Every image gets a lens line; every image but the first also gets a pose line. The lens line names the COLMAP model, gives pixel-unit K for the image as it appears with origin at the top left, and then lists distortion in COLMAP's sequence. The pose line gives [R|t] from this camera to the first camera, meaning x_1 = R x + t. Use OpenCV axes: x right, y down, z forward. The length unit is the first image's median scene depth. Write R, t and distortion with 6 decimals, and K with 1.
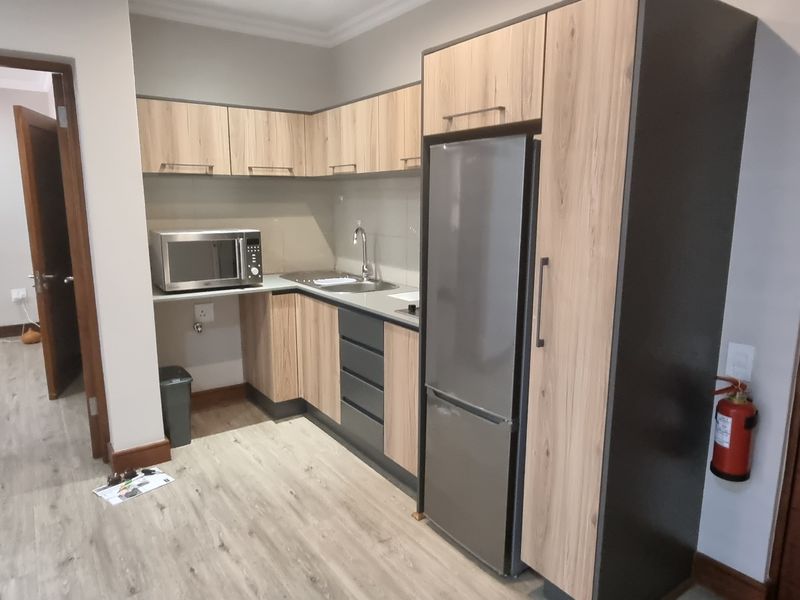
lens RADIAL K [[538.6, 0, 401.2], [0, 538.6, 297.7], [0, 0, 1]] dist [-0.003957, -0.000592]
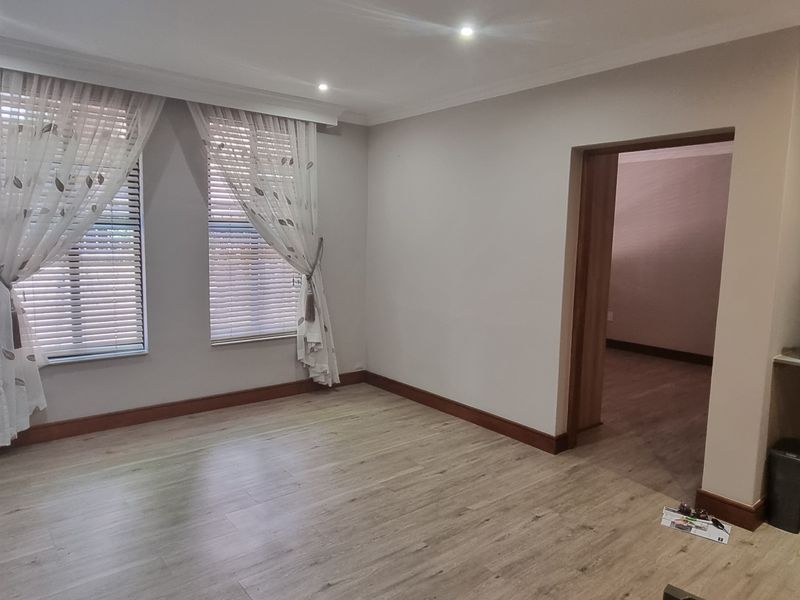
lens RADIAL K [[538.6, 0, 402.1], [0, 538.6, 300.1], [0, 0, 1]] dist [-0.003957, -0.000592]
pose [[0.069833, 0.120494, -0.990255, 0.439503], [-0.205006, 0.973223, 0.103964, -0.063785], [0.976266, 0.195748, 0.092665, 0.272835]]
